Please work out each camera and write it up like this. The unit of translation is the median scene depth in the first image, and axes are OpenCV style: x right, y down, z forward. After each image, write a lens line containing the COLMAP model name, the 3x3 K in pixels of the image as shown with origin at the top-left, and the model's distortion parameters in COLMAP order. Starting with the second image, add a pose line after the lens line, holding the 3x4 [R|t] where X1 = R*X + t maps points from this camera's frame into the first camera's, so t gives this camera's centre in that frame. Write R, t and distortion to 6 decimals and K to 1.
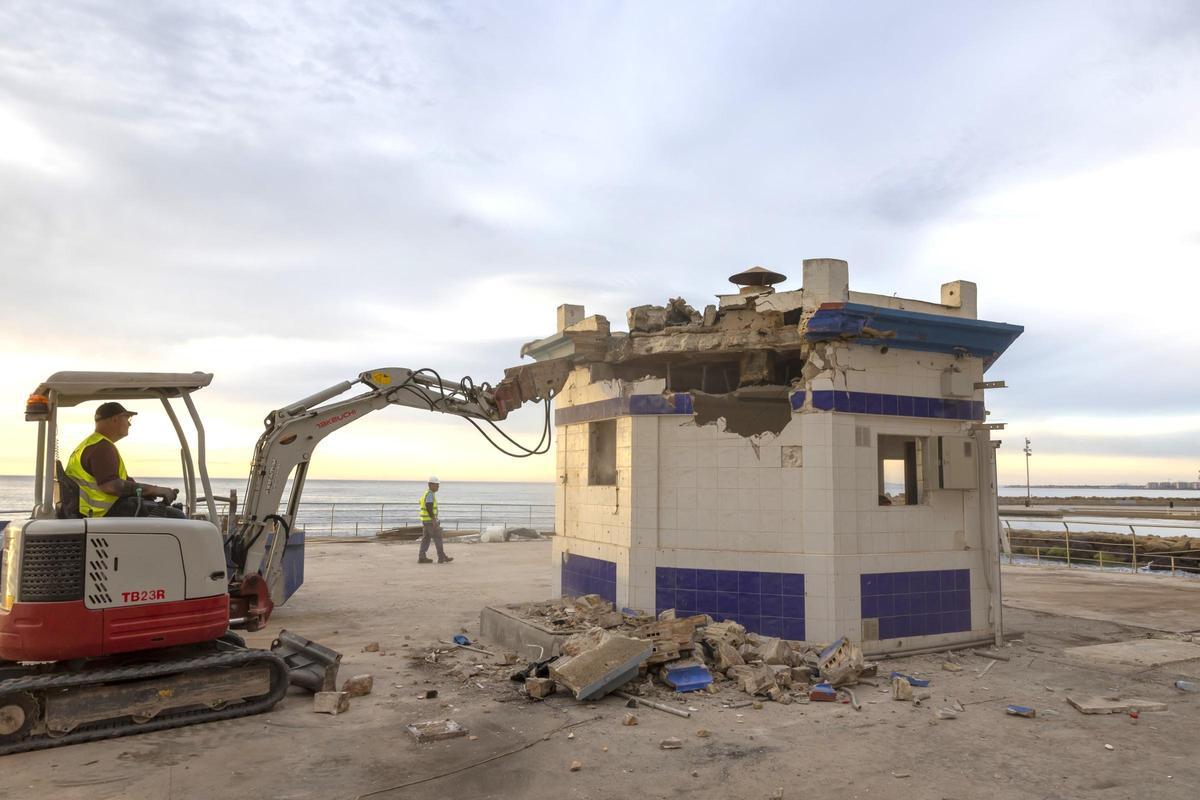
lens RADIAL K [[826.4, 0, 600.0], [0, 826.4, 400.0], [0, 0, 1]] dist [-0.003950, 0.004624]
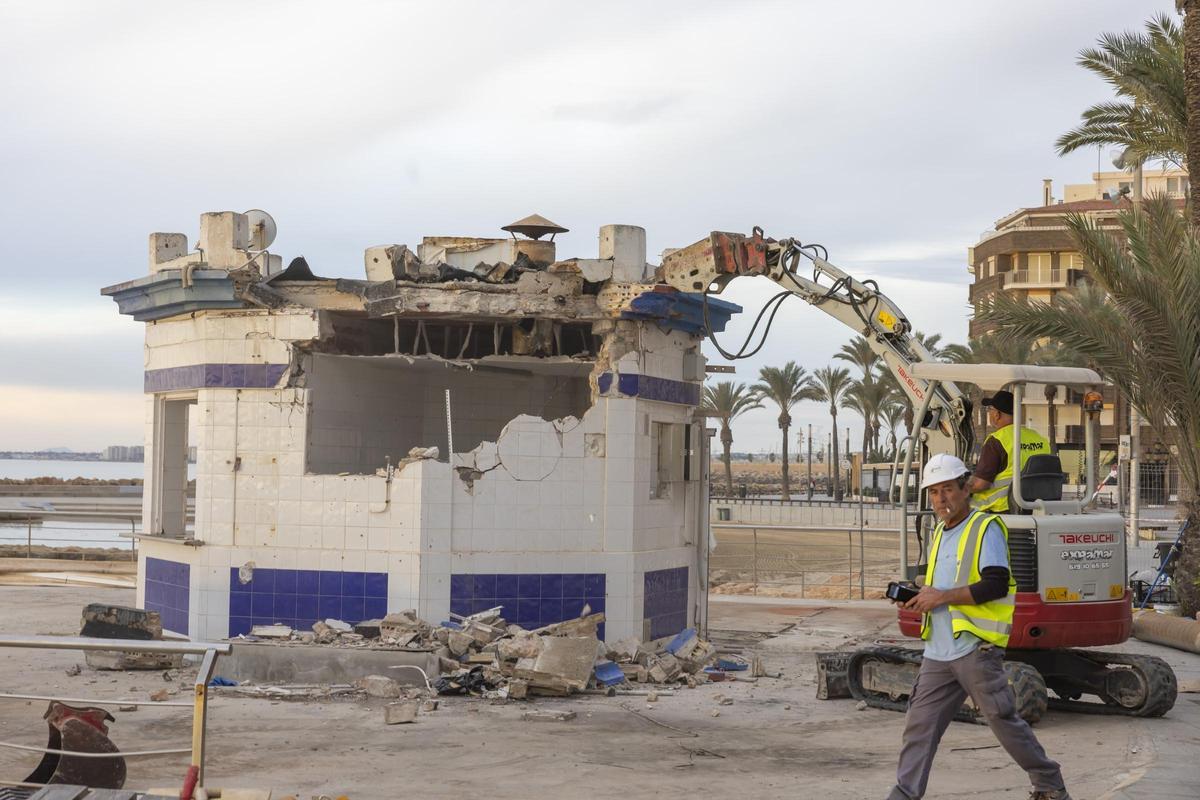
lens RADIAL K [[2184.7, 0, 627.3], [0, 2184.7, 386.0], [0, 0, 1]] dist [0.042320, -0.005127]
pose [[0.671492, 0.030593, 0.740380, -1.466939], [-0.086160, 0.995594, 0.037004, -0.084742], [-0.735986, -0.088639, 0.671169, -0.598235]]
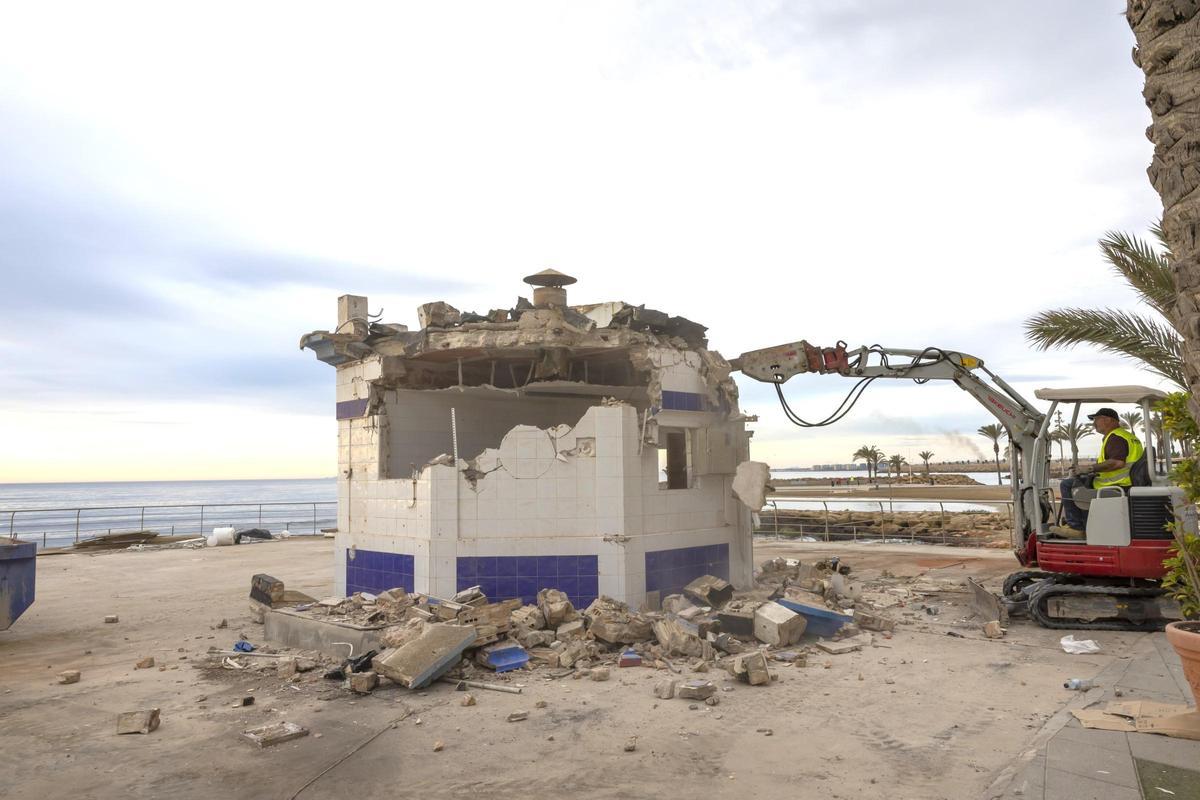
lens RADIAL K [[834.8, 0, 600.0], [0, 834.8, 400.0], [0, 0, 1]] dist [-0.000657, 0.004273]
pose [[0.943836, 0.003468, 0.330396, -0.109133], [-0.006880, 0.999934, 0.009158, -0.003902], [-0.330343, -0.010916, 0.943798, -0.035881]]
